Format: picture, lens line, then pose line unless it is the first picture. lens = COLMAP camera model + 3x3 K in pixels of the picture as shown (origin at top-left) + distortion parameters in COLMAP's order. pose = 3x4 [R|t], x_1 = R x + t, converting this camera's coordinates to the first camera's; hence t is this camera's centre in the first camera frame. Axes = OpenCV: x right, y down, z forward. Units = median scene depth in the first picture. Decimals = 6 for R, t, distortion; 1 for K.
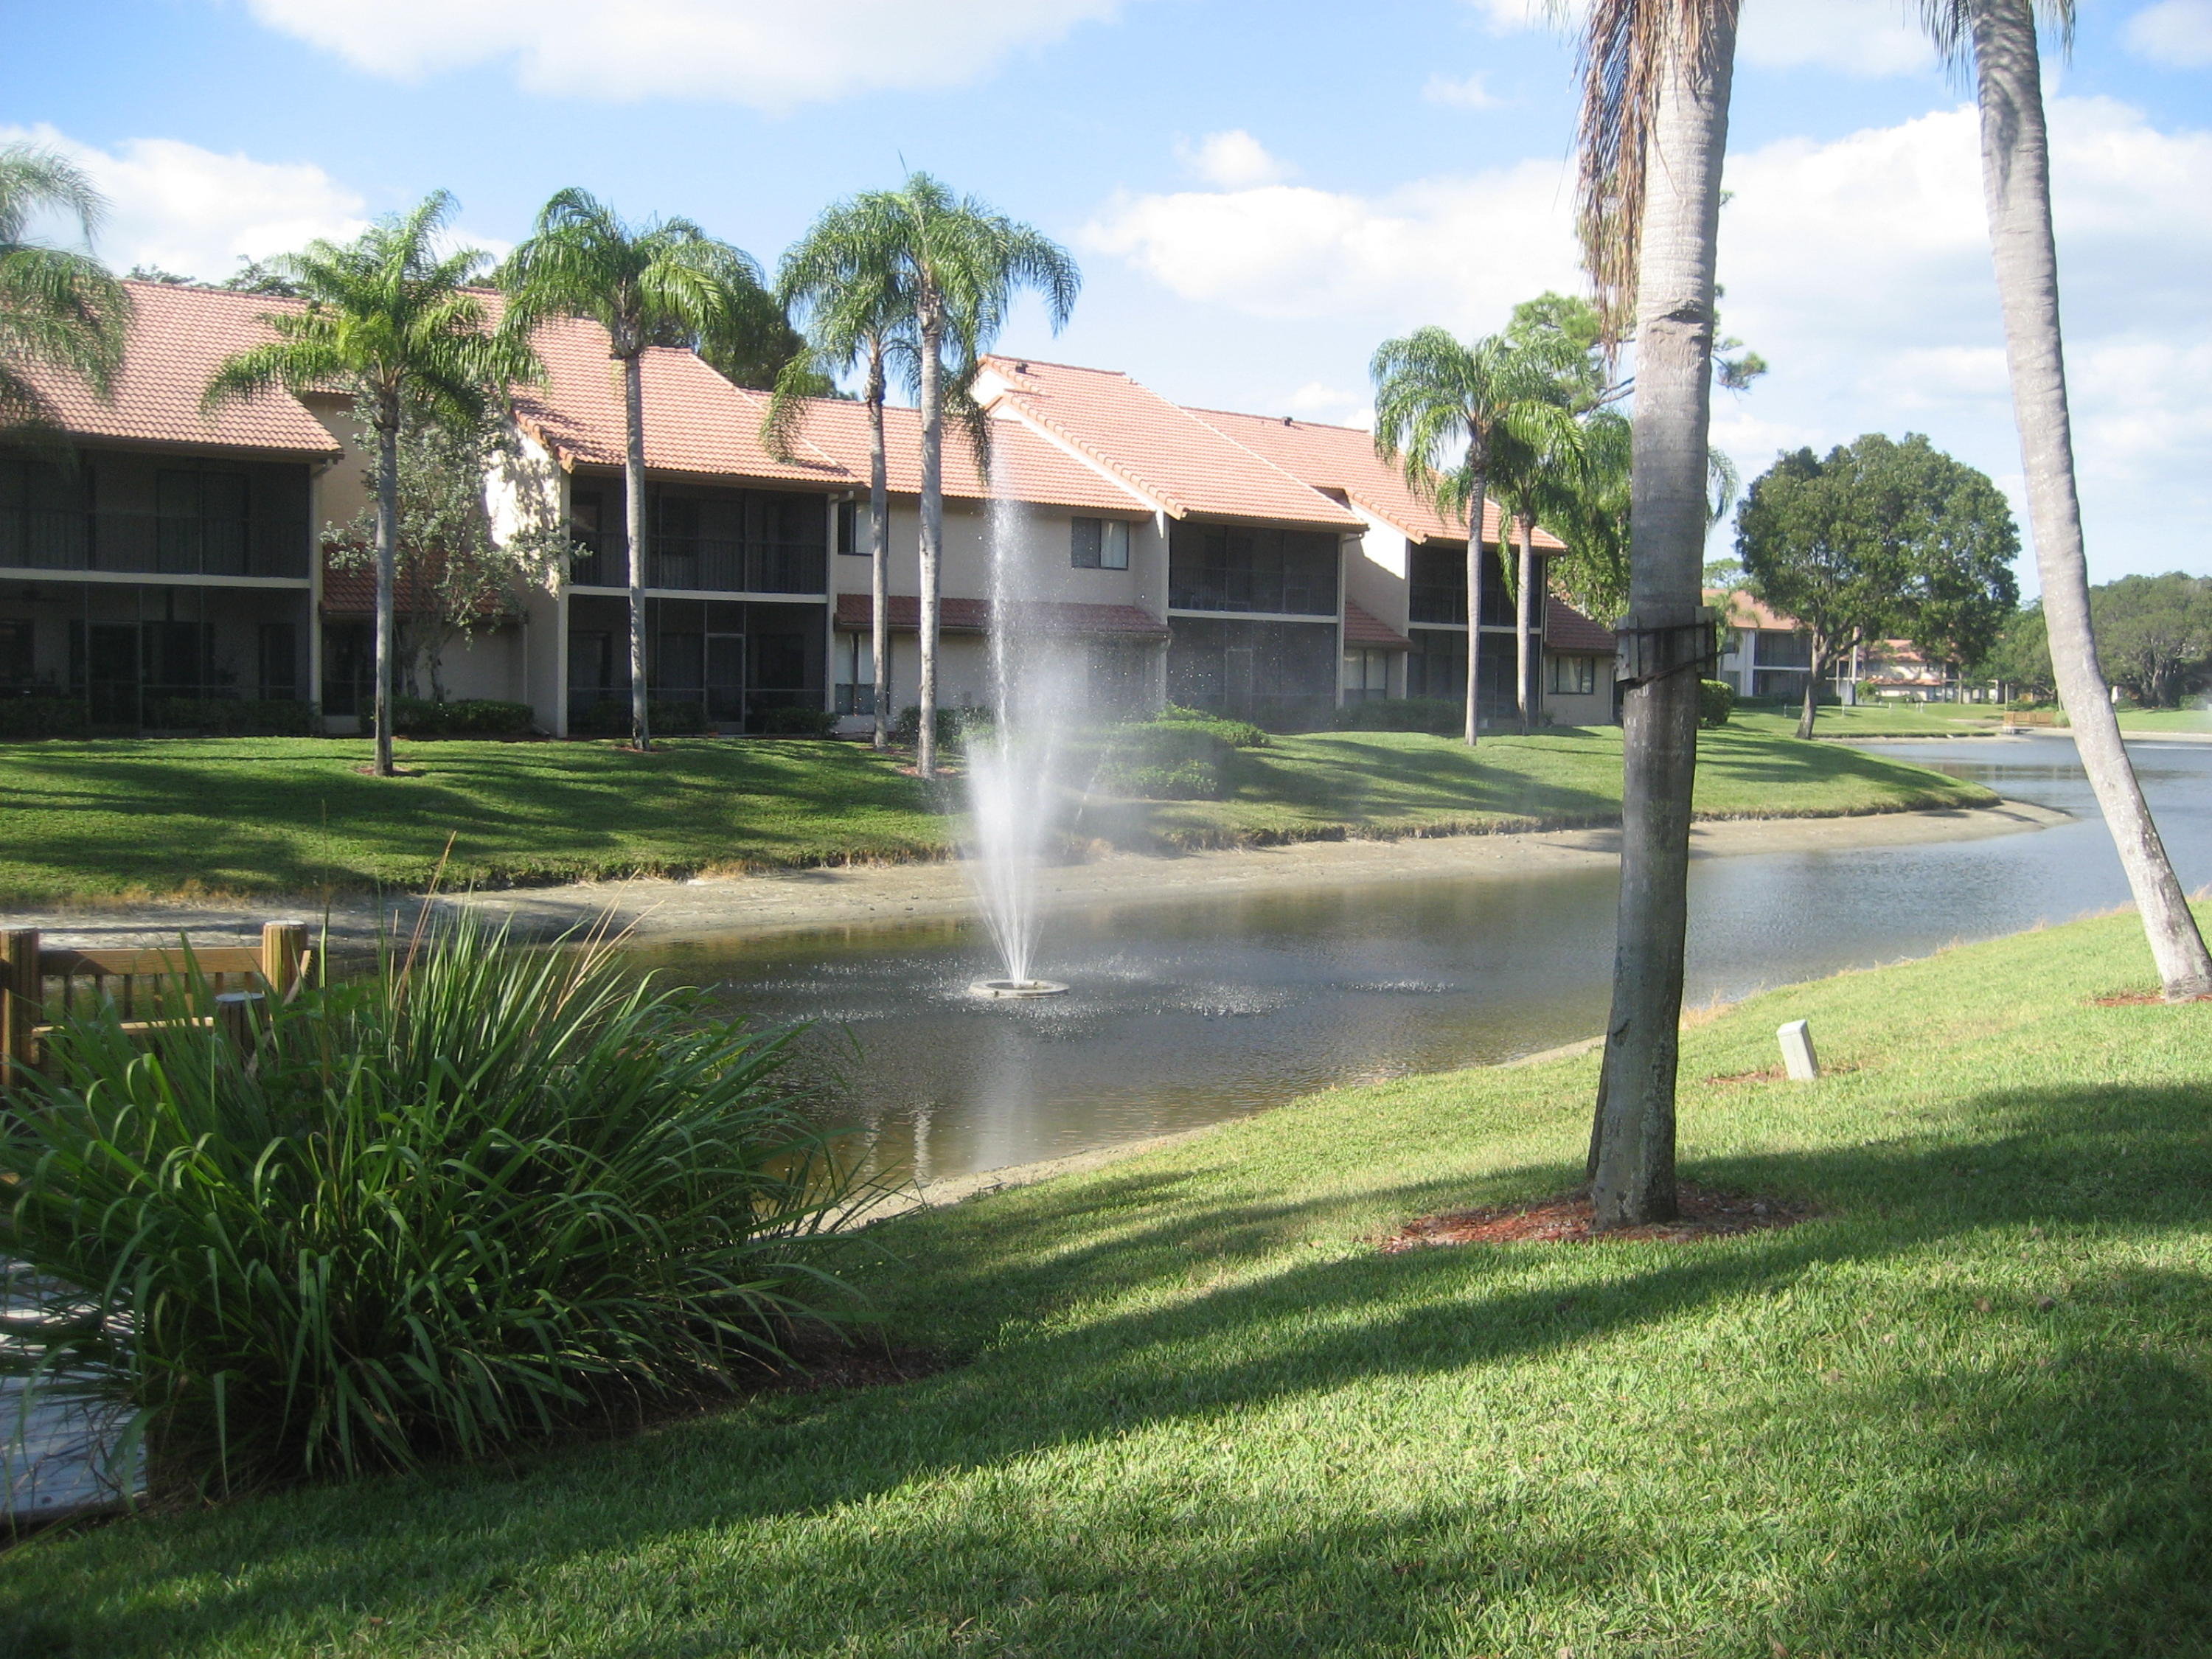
lens RADIAL K [[2281.9, 0, 1106.0], [0, 2281.9, 829.5], [0, 0, 1]] dist [-0.157879, 0.210715]
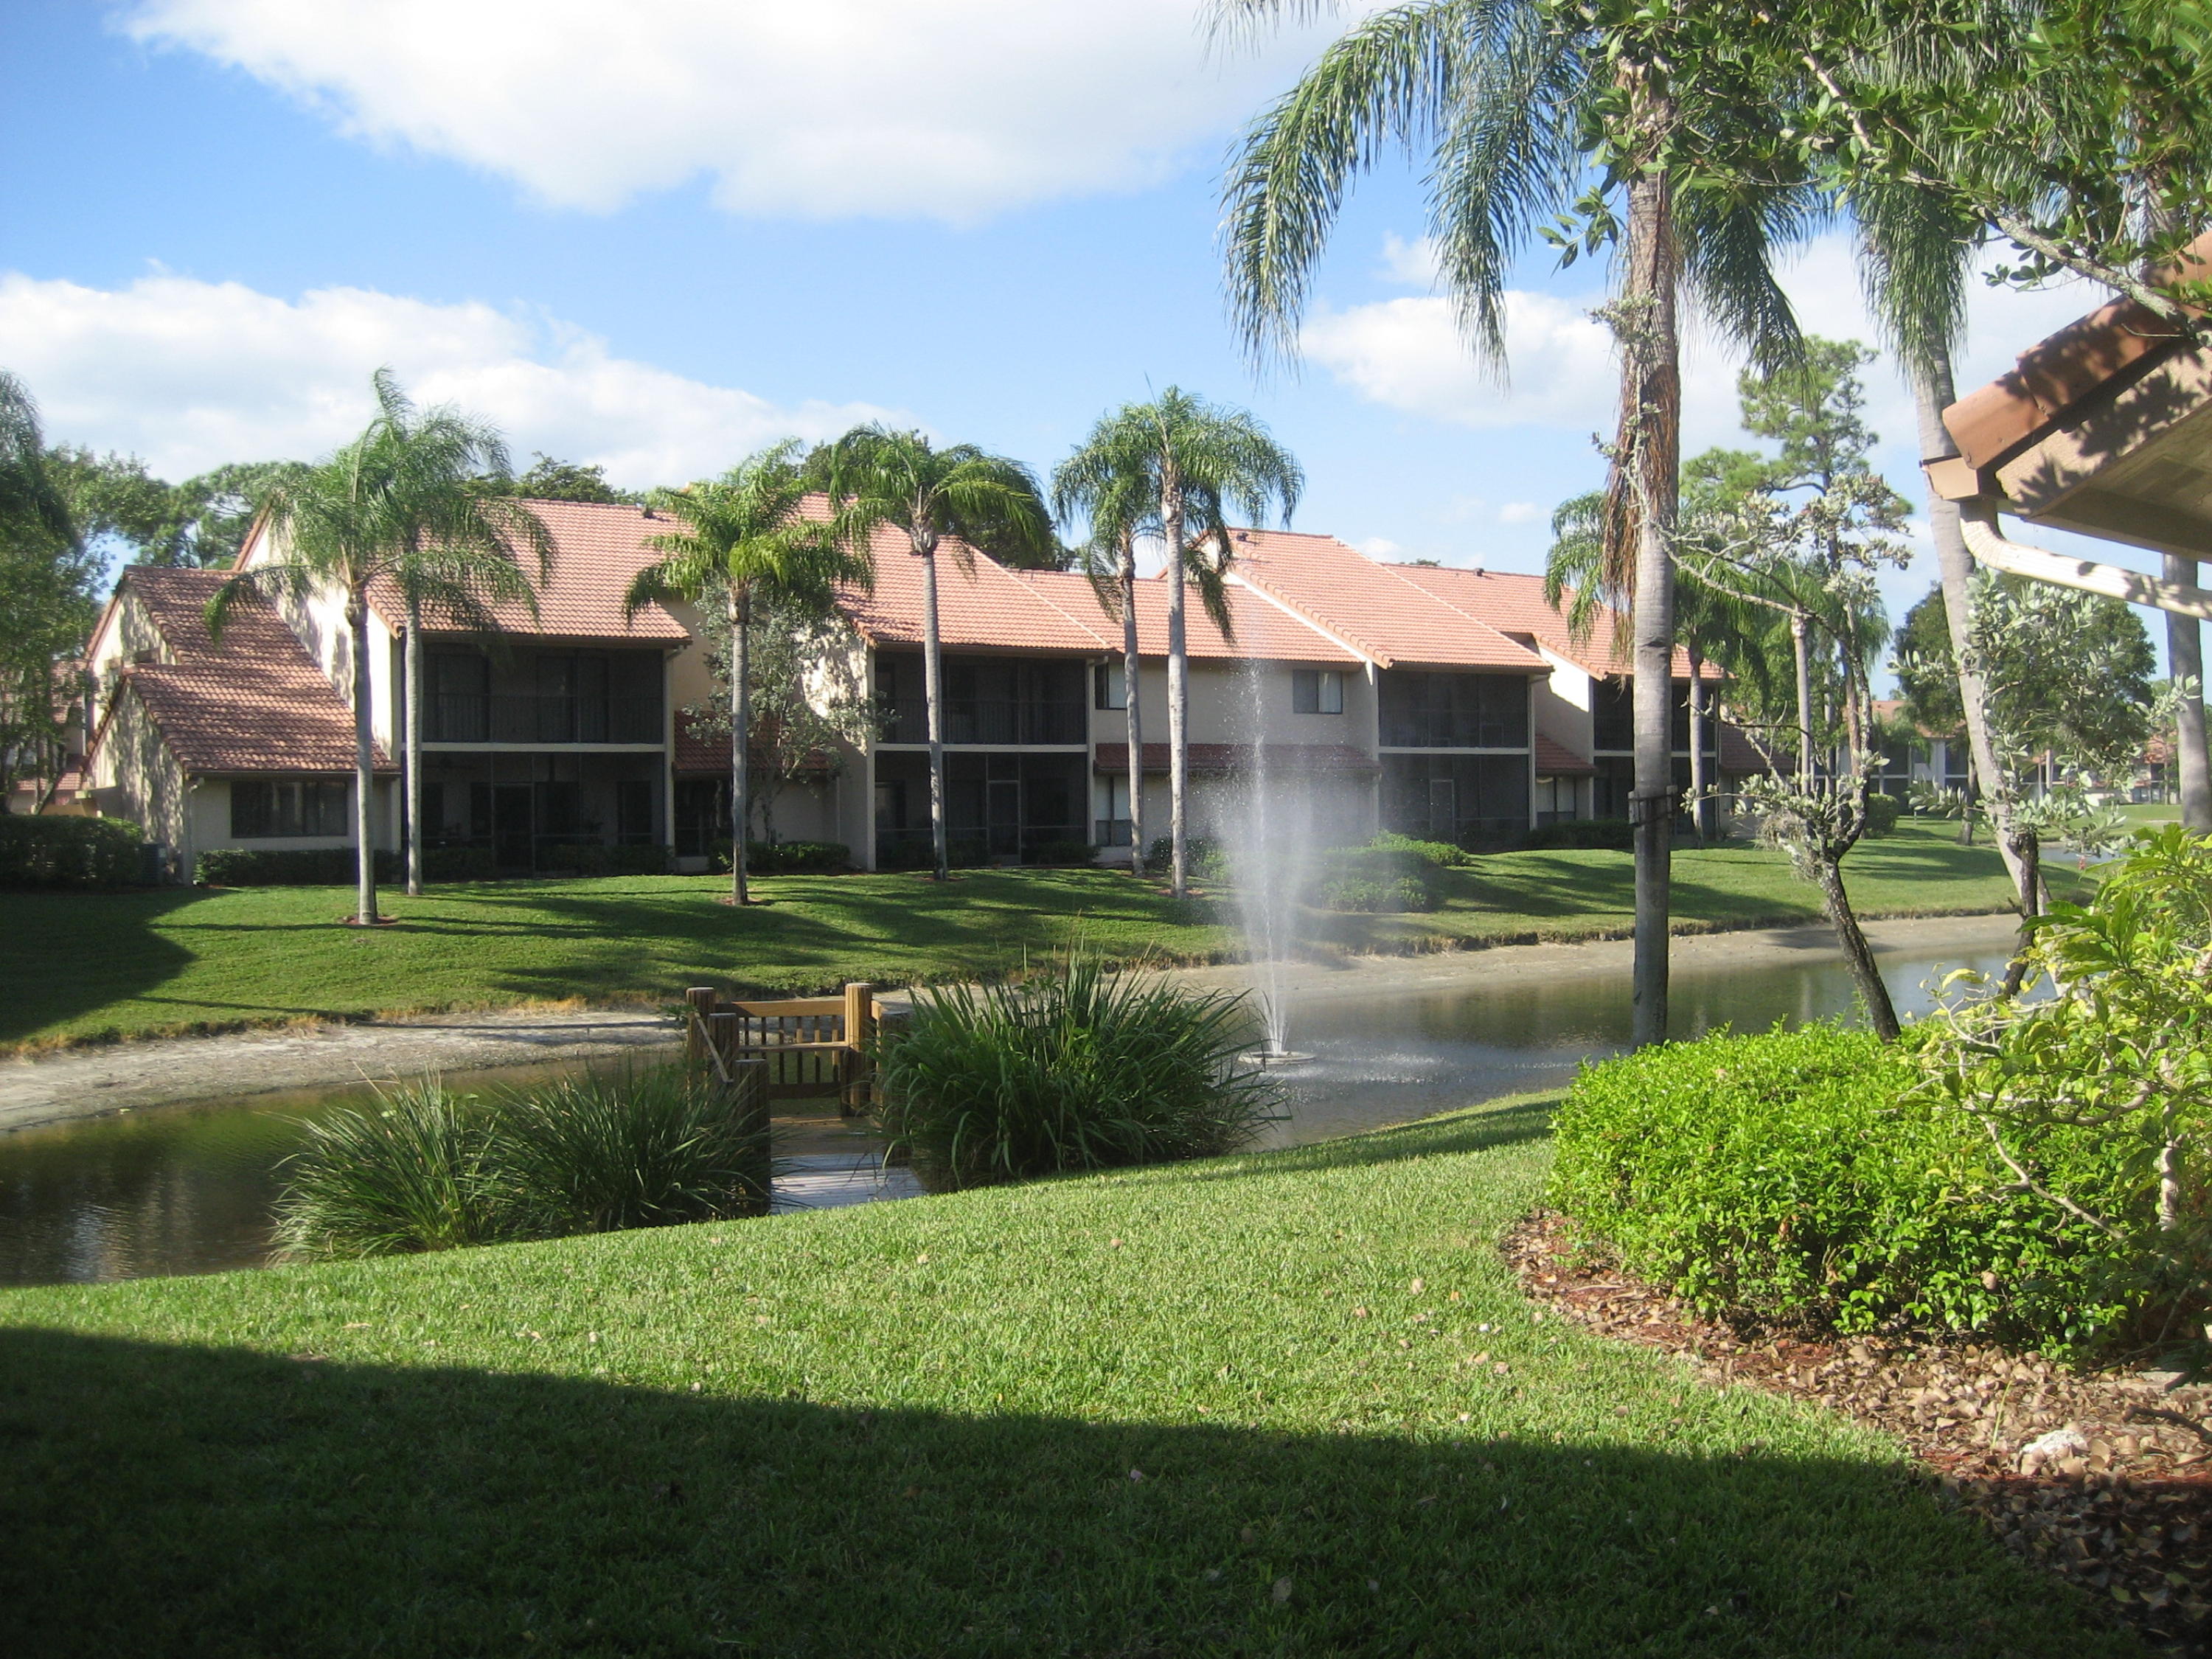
lens RADIAL K [[2281.9, 0, 1106.0], [0, 2281.9, 829.5], [0, 0, 1]] dist [-0.157879, 0.210715]
pose [[0.995758, -0.025376, -0.088439, -0.010840], [0.020433, 0.998202, -0.056352, 0.007244], [0.089710, 0.054306, 0.994486, -0.174728]]
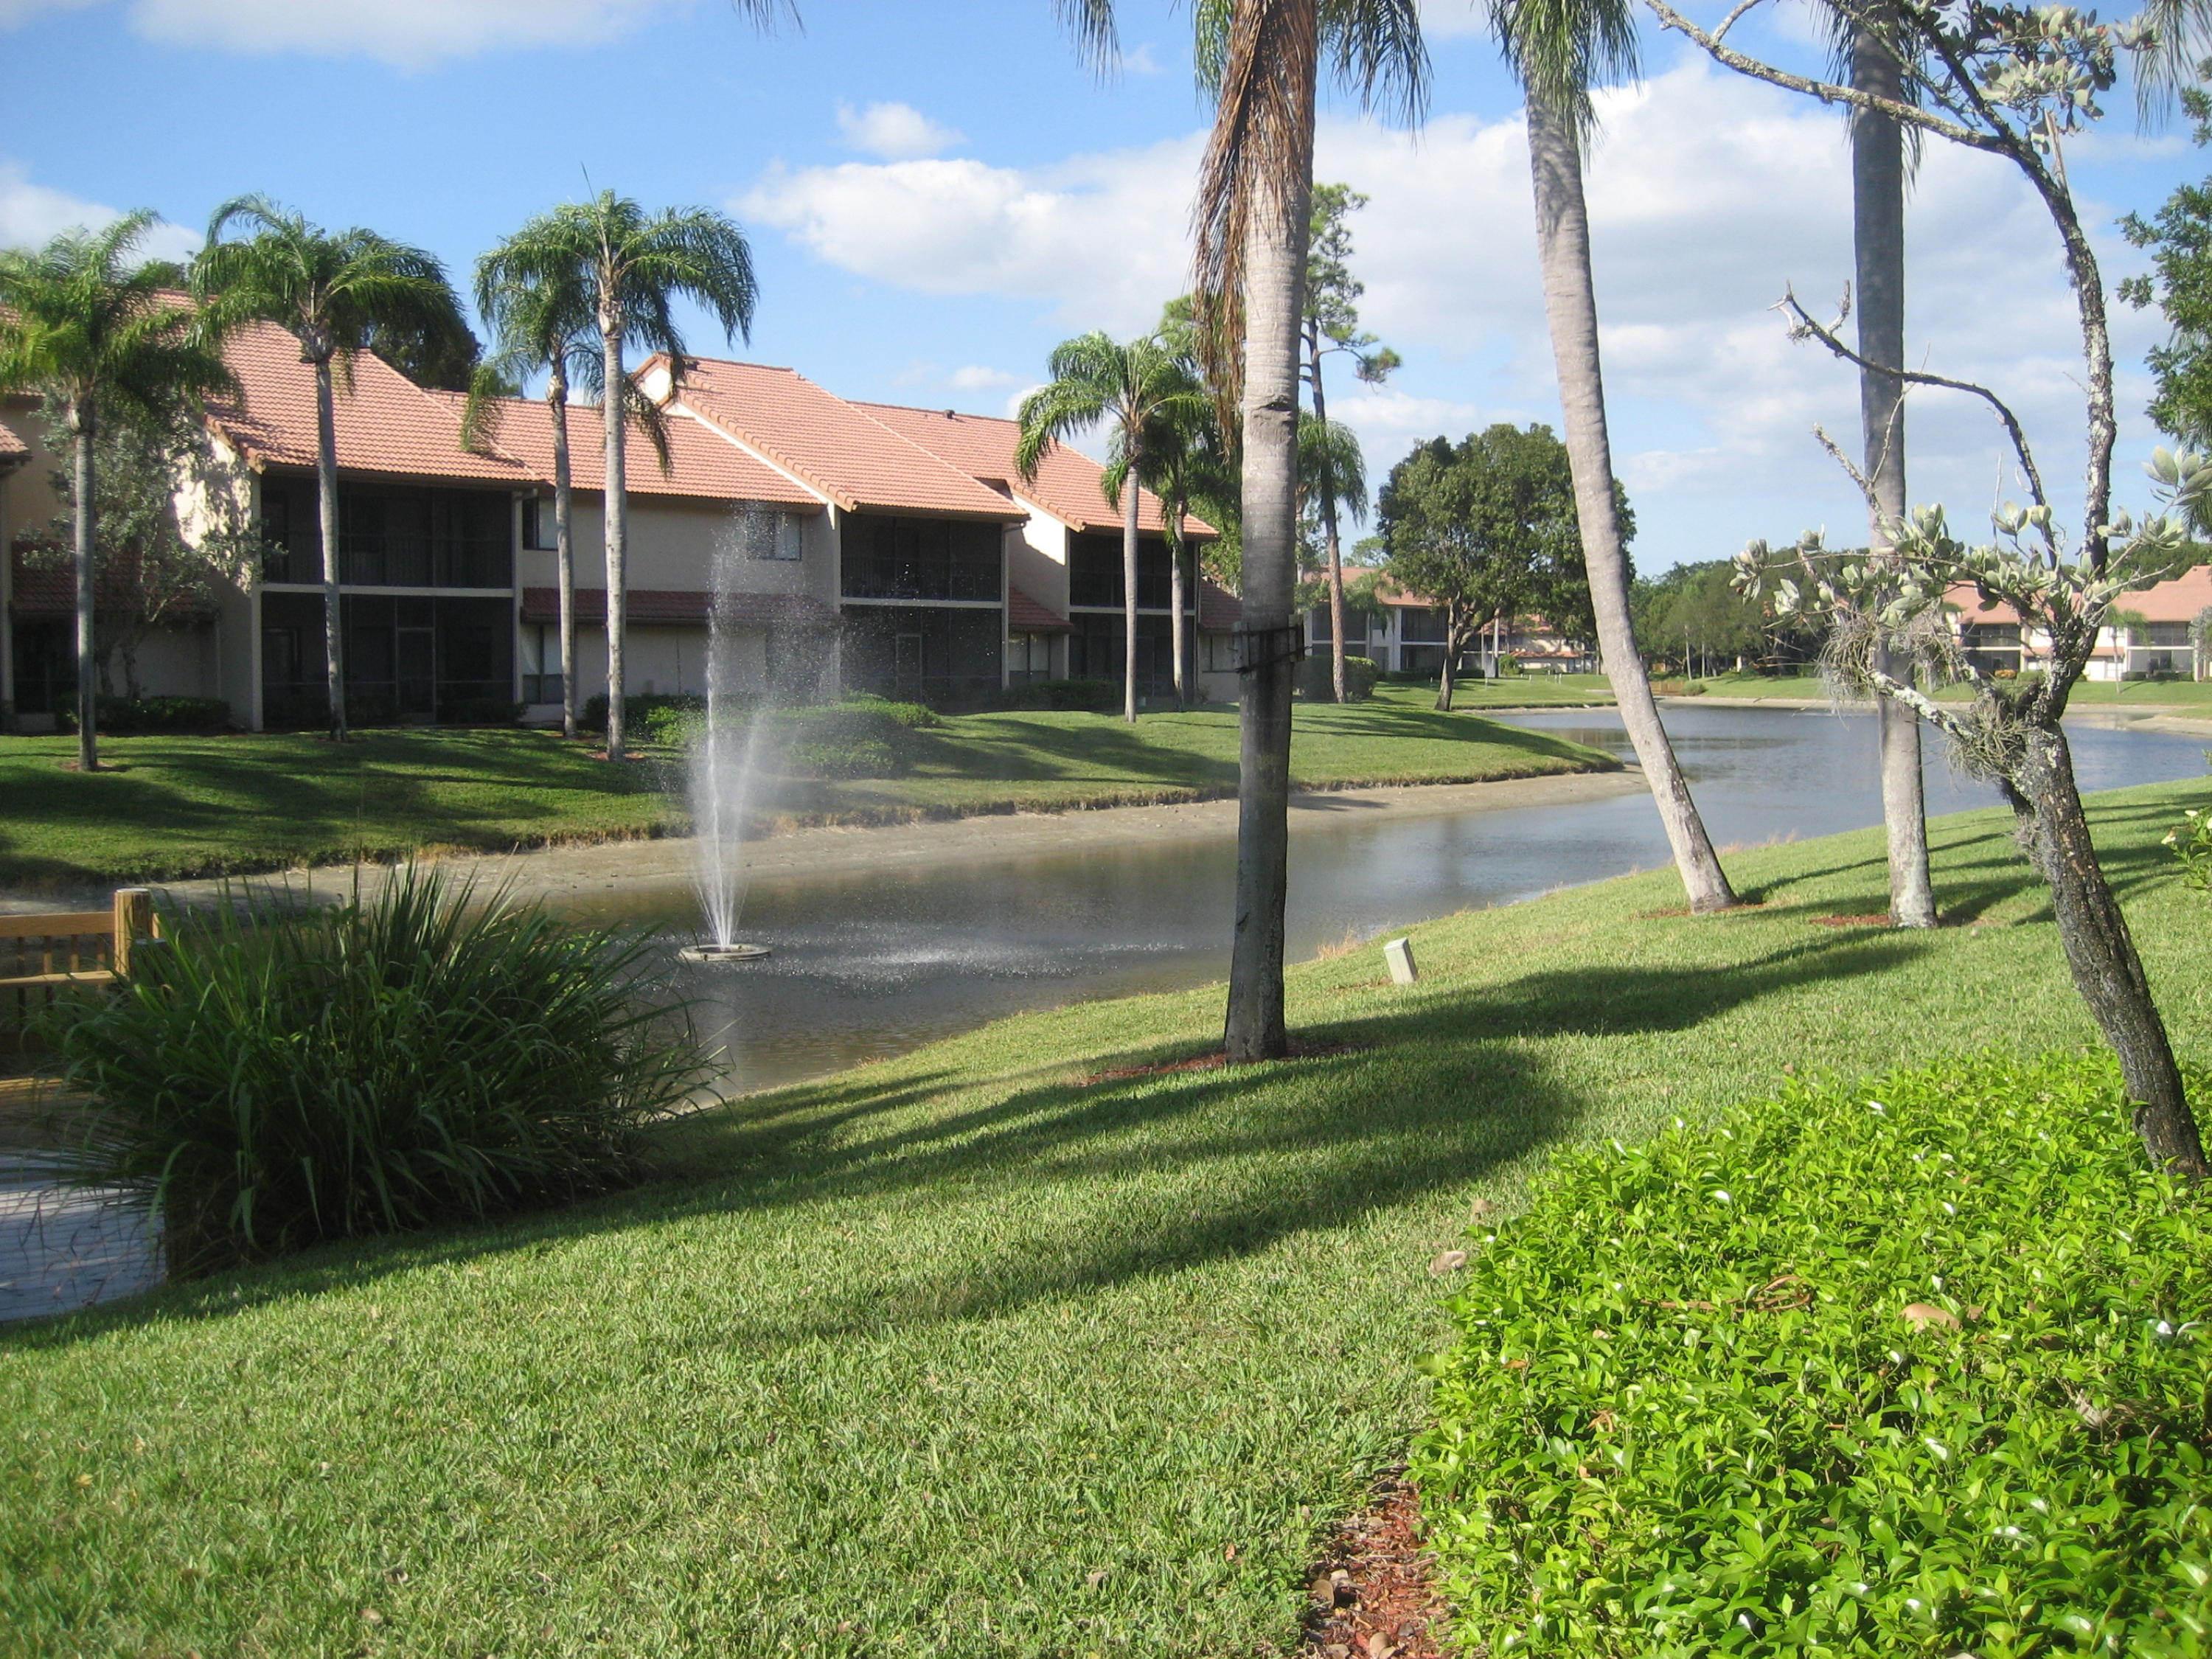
lens RADIAL K [[2281.9, 0, 1106.0], [0, 2281.9, 829.5], [0, 0, 1]] dist [-0.157879, 0.210715]
pose [[0.988864, -0.024089, 0.146858, -0.009698], [0.022920, 0.999691, 0.009645, 0.002858], [-0.147045, -0.006172, 0.989111, -0.060410]]
